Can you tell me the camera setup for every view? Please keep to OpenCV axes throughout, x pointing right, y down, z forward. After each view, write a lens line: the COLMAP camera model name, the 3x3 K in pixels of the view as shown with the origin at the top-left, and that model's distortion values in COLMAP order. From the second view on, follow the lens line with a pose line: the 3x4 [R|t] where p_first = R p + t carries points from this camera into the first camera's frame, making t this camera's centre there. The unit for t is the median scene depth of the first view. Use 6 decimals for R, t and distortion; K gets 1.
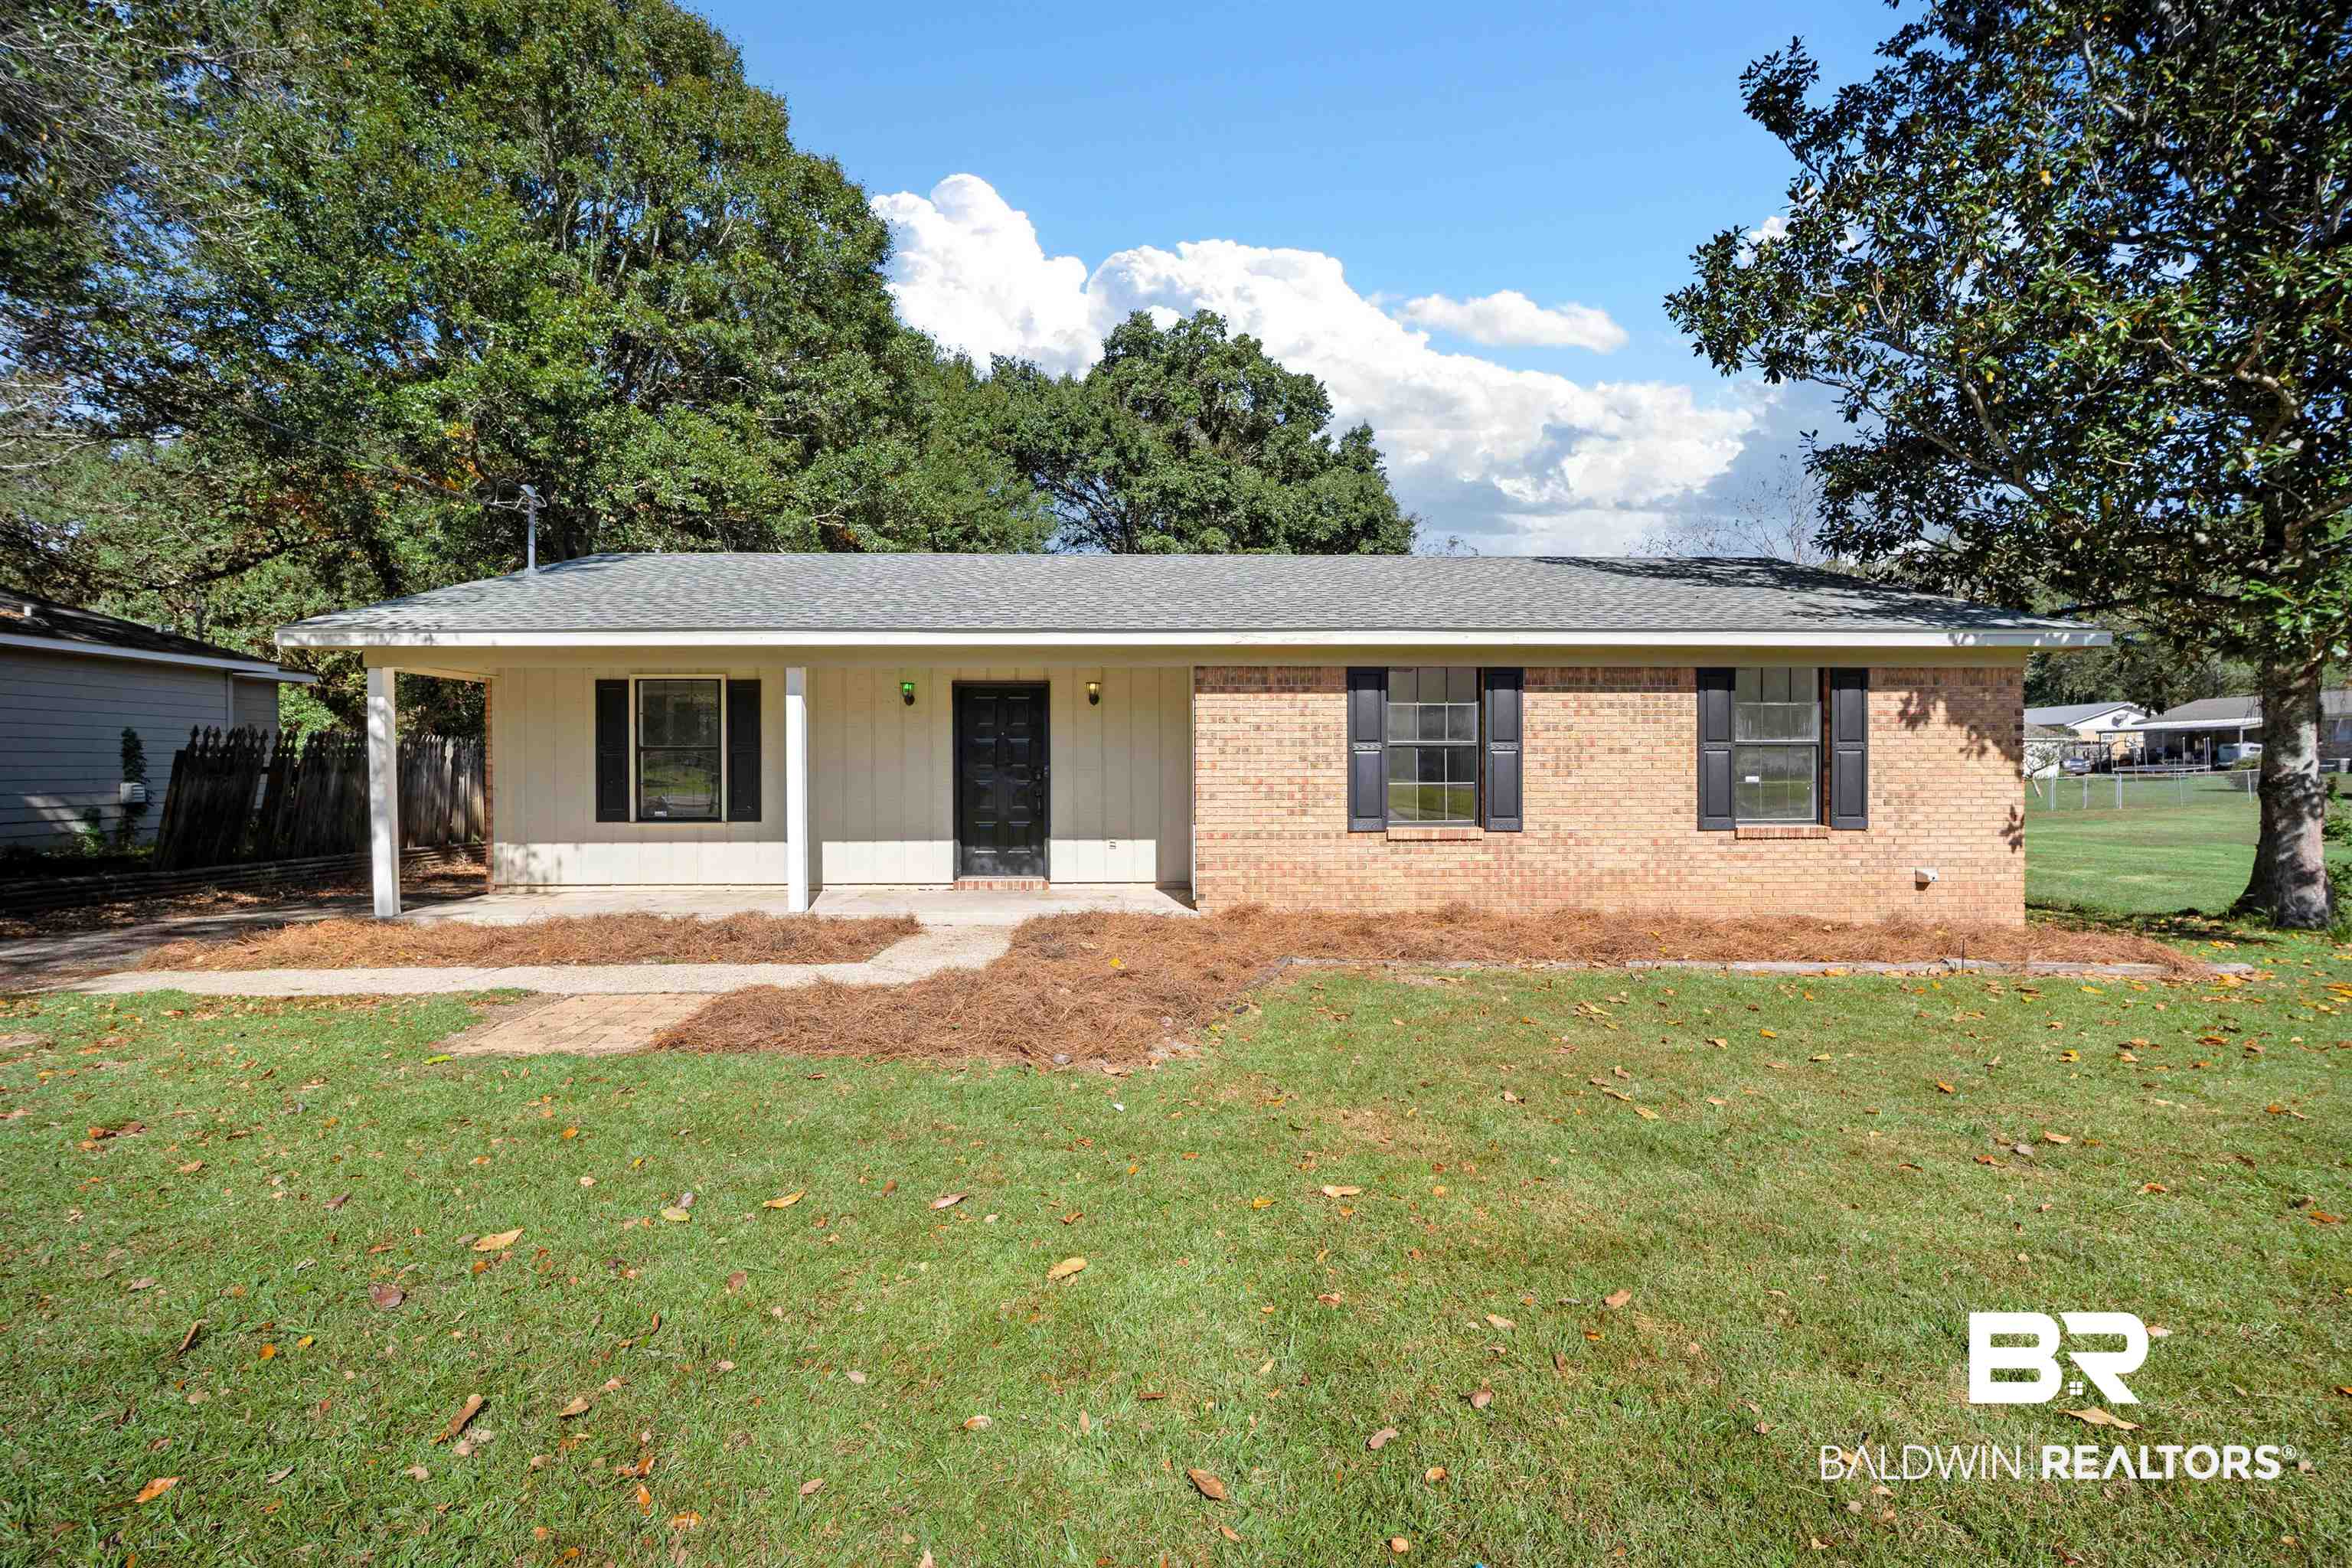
lens RADIAL K [[1032.9, 0, 1195.9], [0, 1032.9, 779.9], [0, 0, 1]] dist [-0.008562, -0.000354]
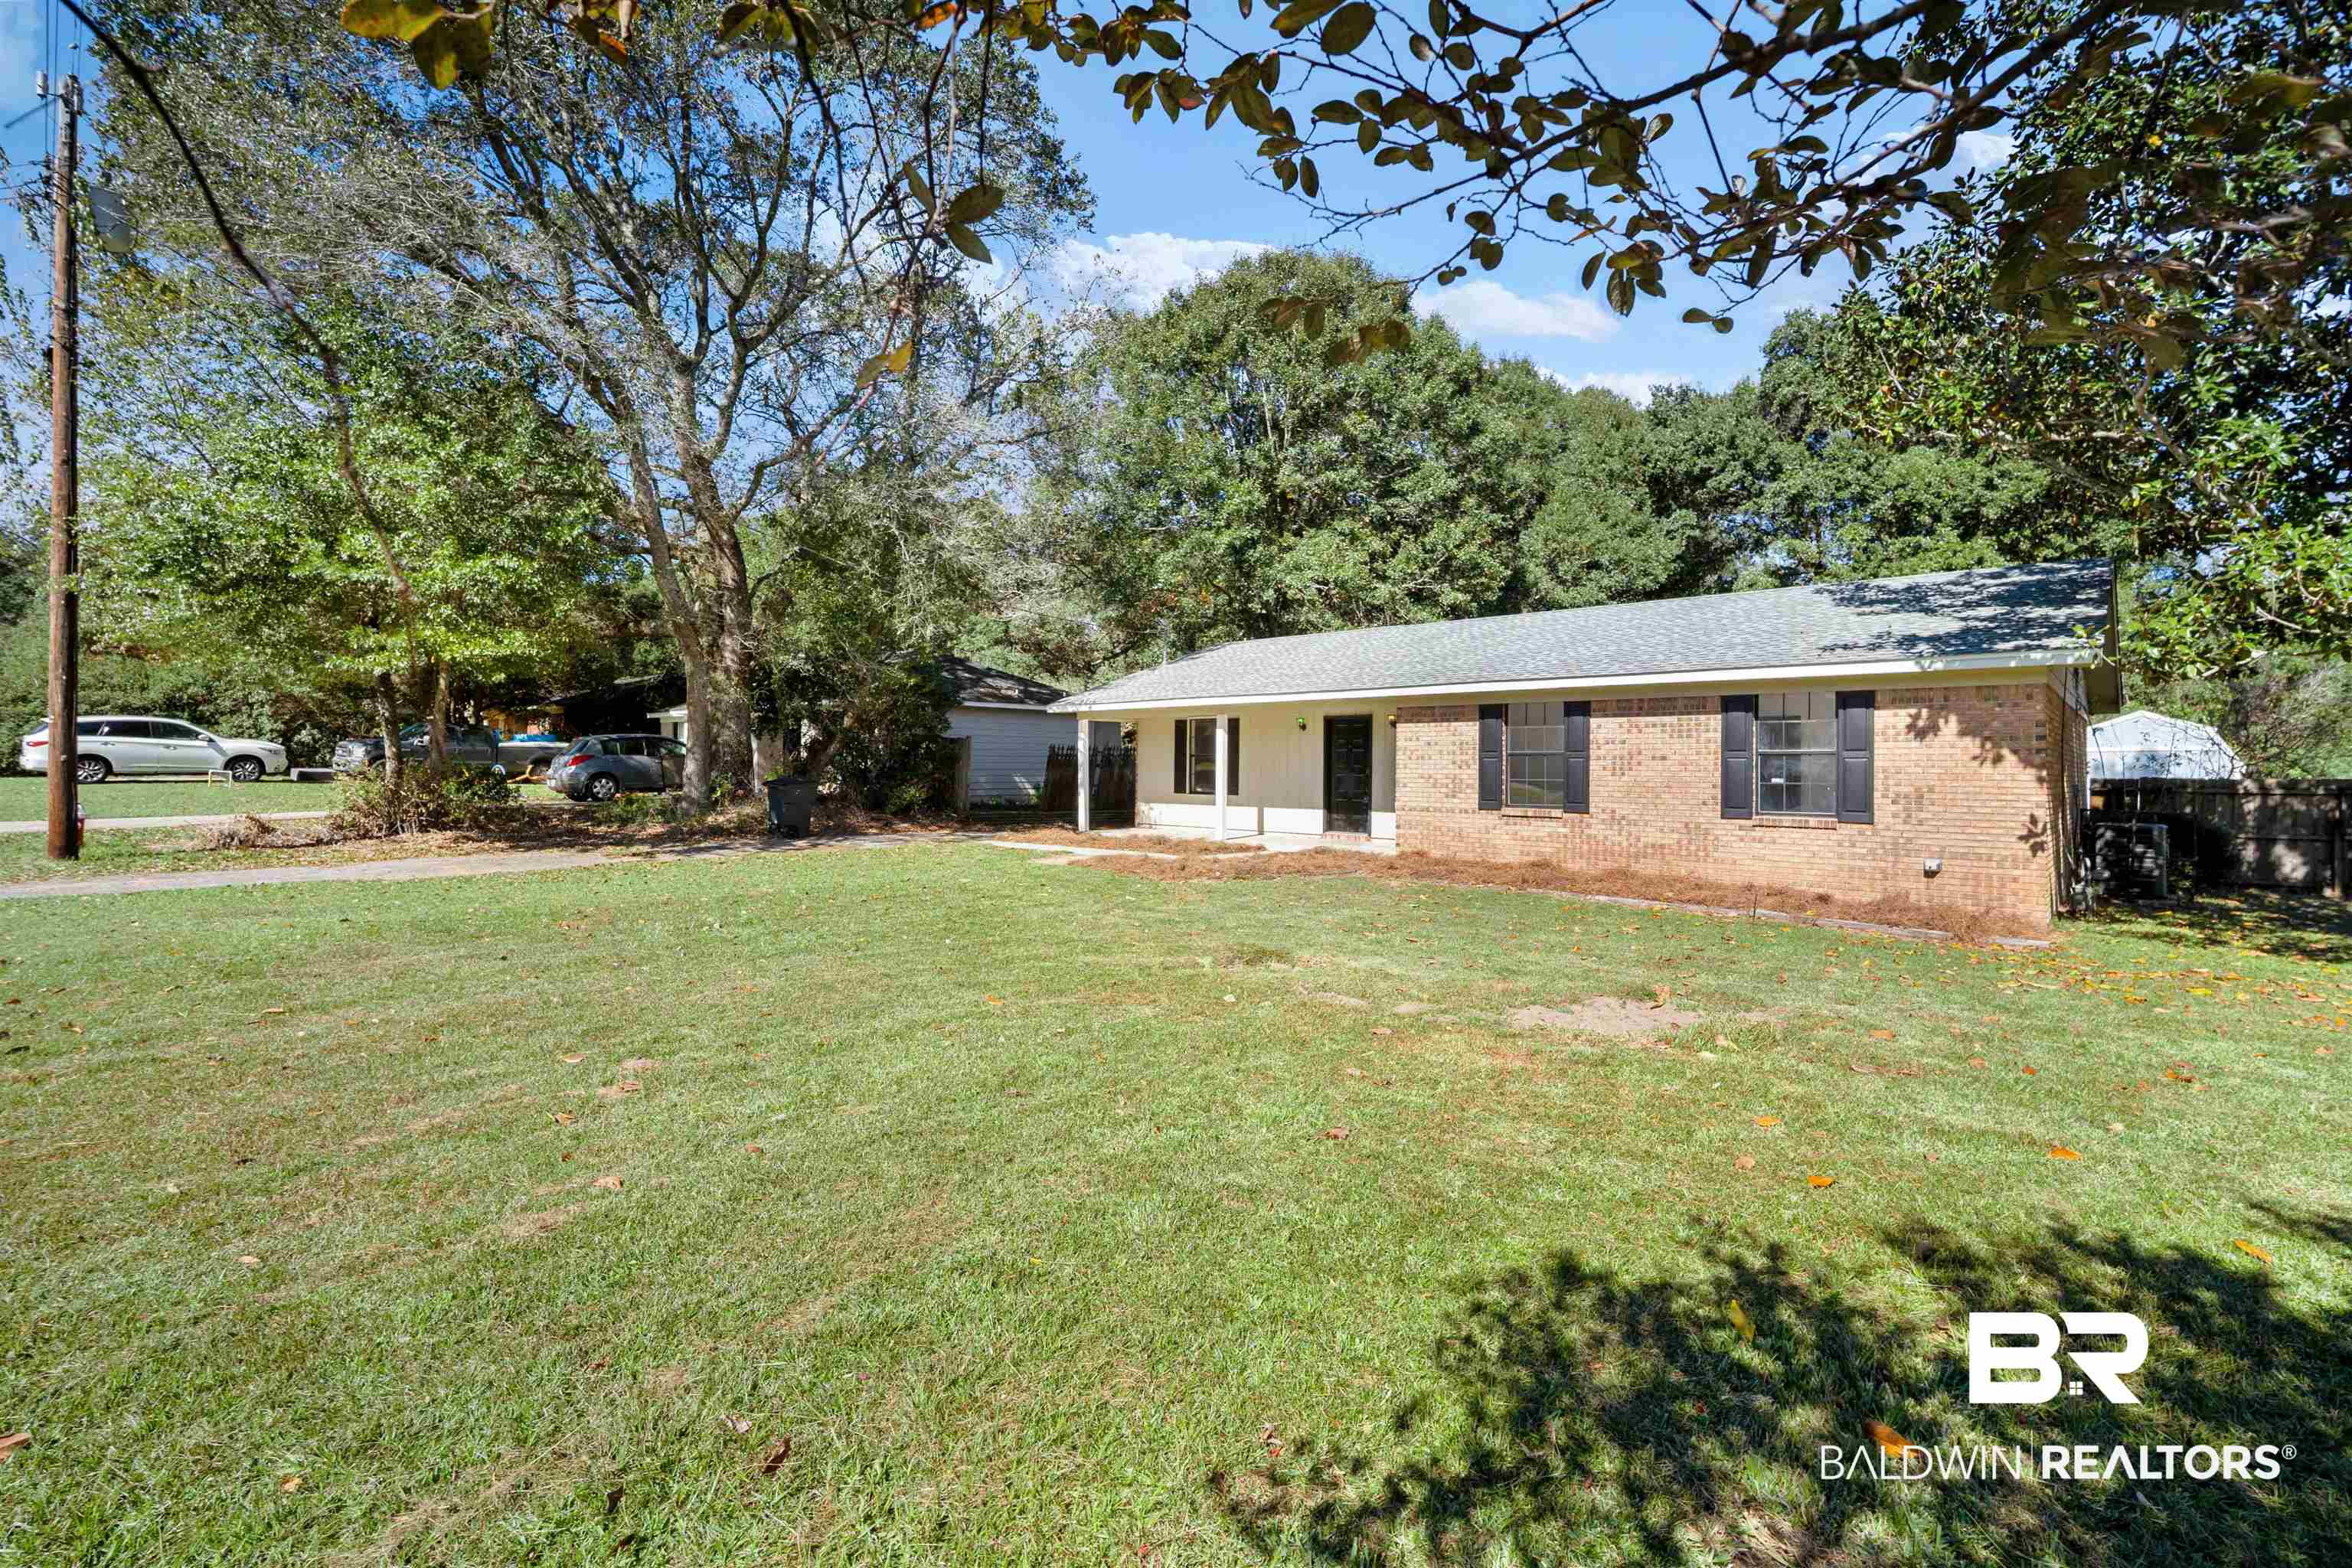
lens RADIAL K [[1032.9, 0, 1195.9], [0, 1032.9, 779.9], [0, 0, 1]] dist [-0.008562, -0.000354]
pose [[0.710815, 0.016654, -0.703181, 0.932969], [-0.016857, 0.999836, 0.006639, 0.002189], [0.703176, 0.007134, 0.710980, -0.416031]]
